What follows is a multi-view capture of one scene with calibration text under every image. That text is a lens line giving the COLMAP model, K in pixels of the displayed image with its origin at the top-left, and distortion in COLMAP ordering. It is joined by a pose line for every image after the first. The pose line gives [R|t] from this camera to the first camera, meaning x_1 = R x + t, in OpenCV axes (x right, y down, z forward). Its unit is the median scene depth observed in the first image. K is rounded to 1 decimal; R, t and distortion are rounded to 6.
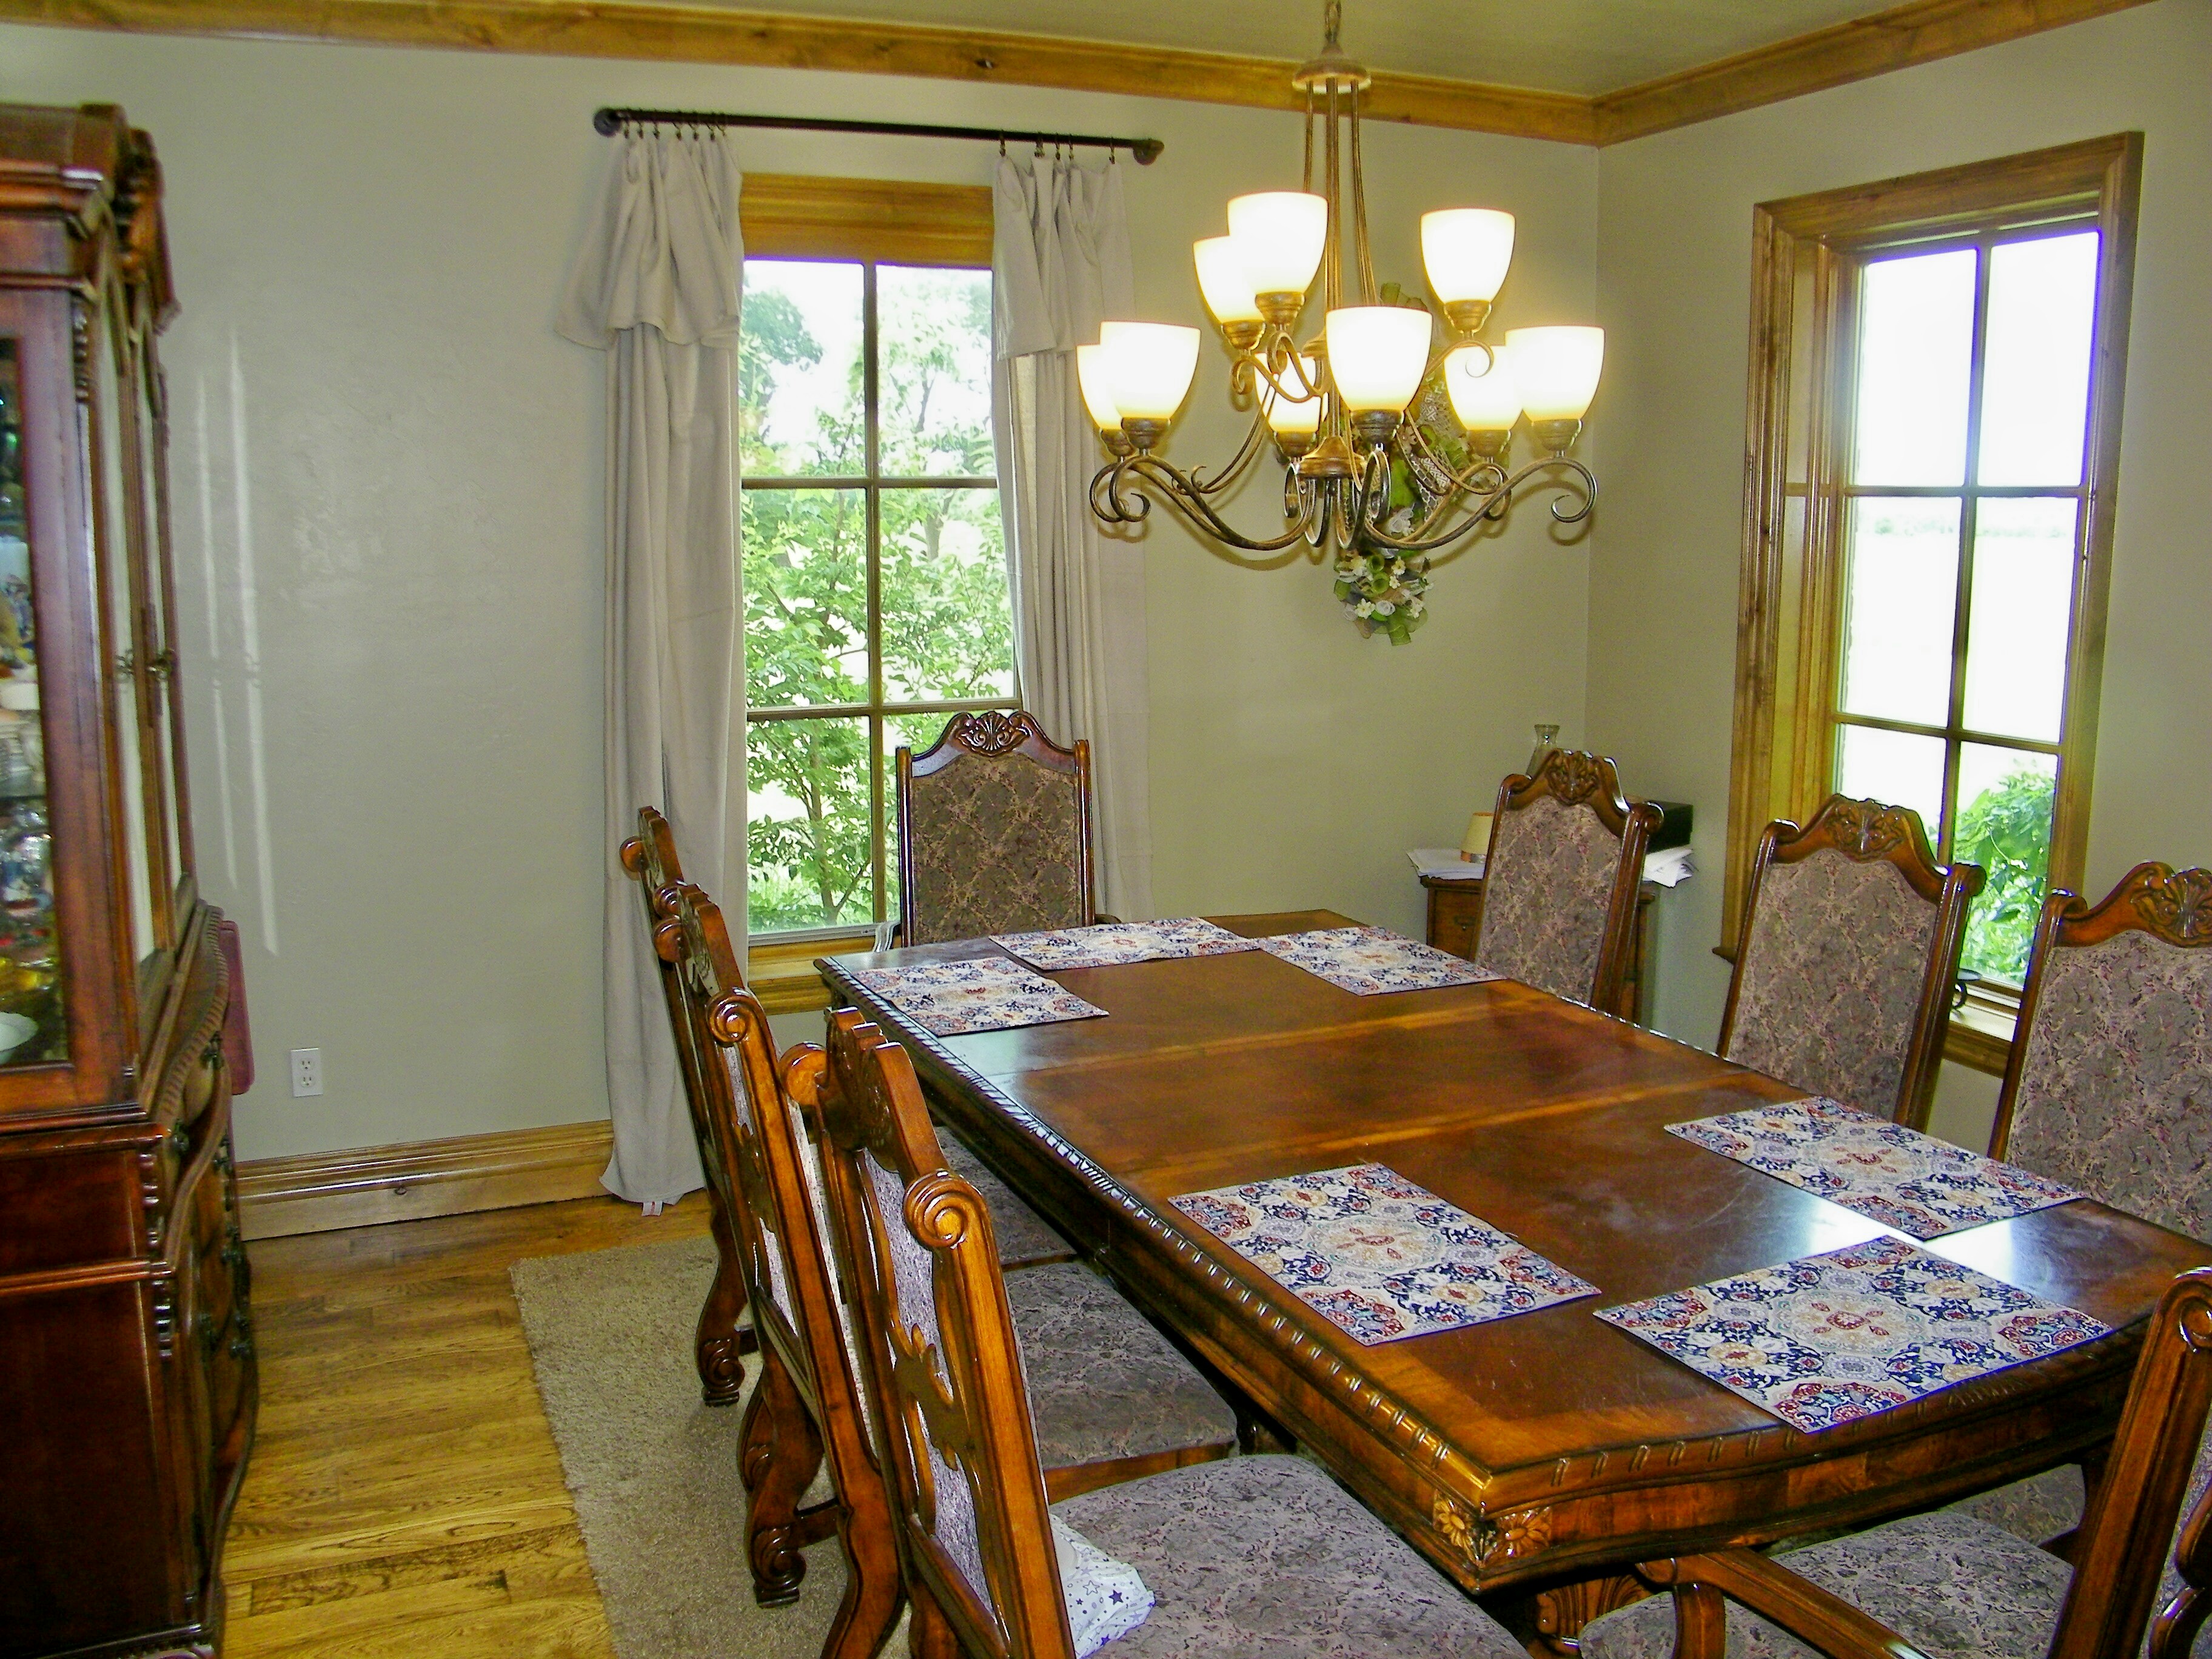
lens RADIAL K [[1898.8, 0, 1083.4], [0, 1898.8, 831.3], [0, 0, 1]] dist [-0.186563, 0.154475]
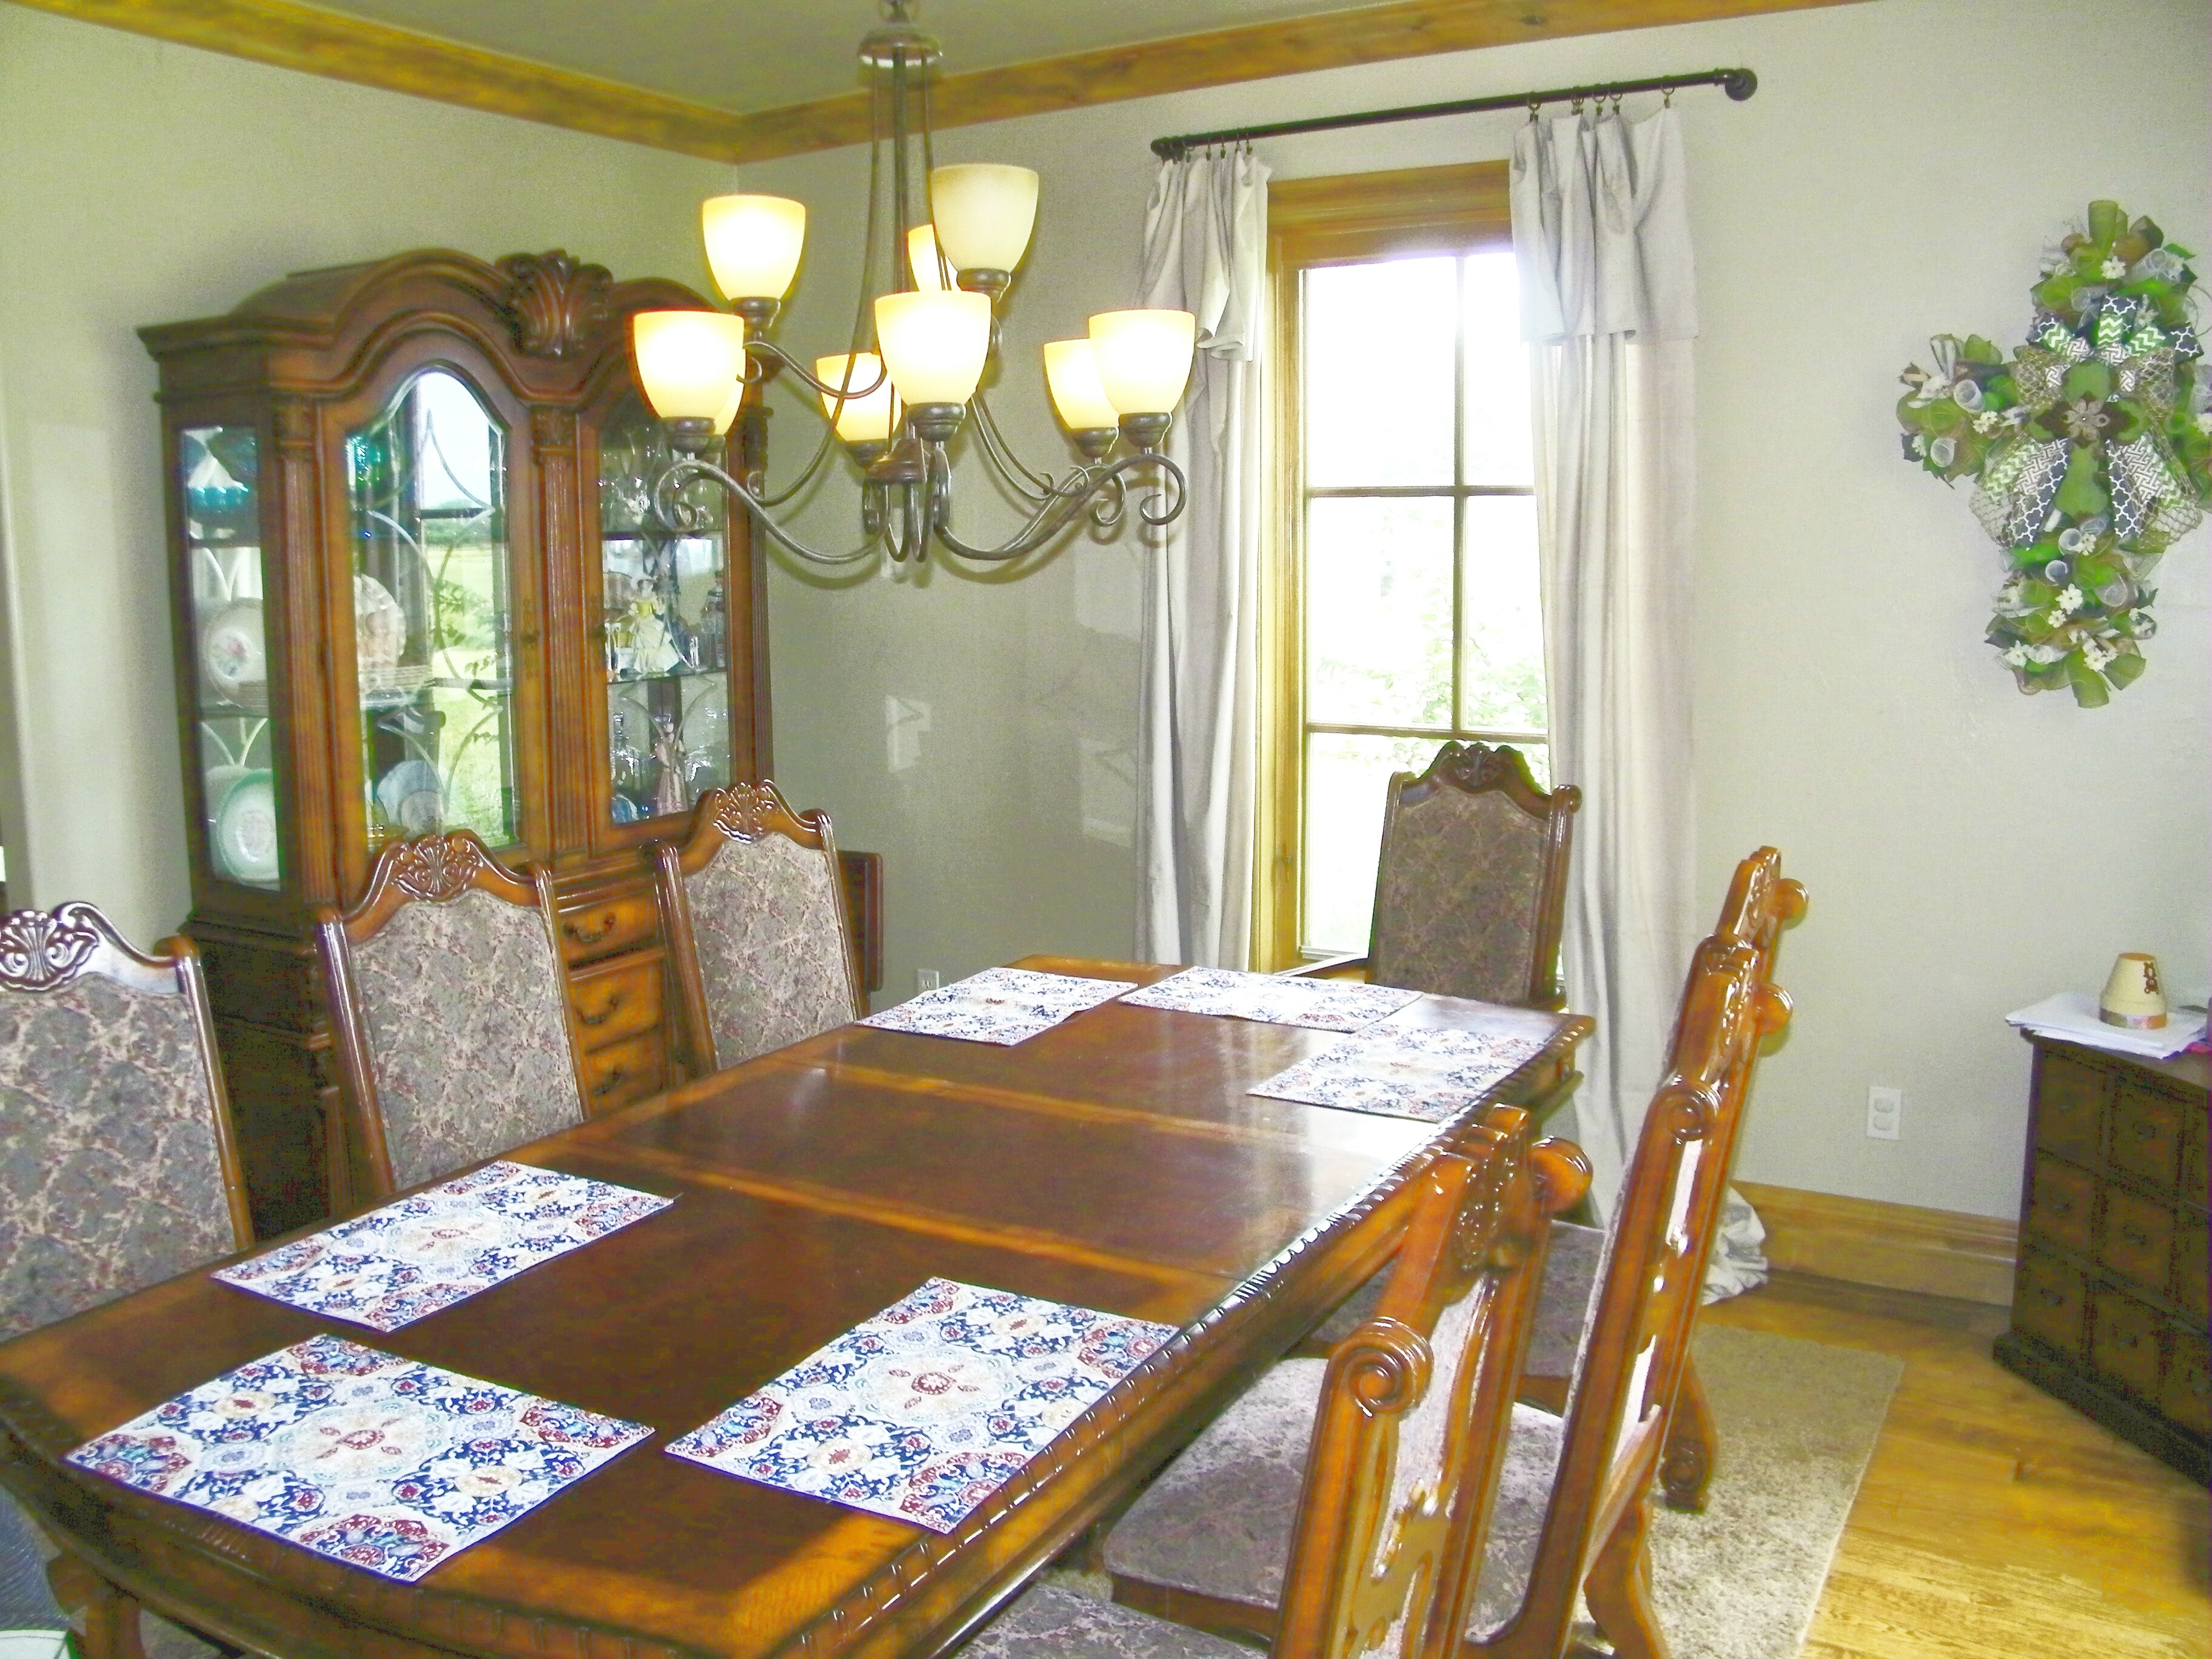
lens RADIAL K [[1898.8, 0, 1089.6], [0, 1898.8, 825.1], [0, 0, 1]] dist [-0.186563, 0.154475]
pose [[0.605857, 0.117110, -0.786907, 0.932542], [-0.123421, 0.990967, 0.052453, -0.082818], [0.785941, 0.065342, 0.614839, 0.521088]]
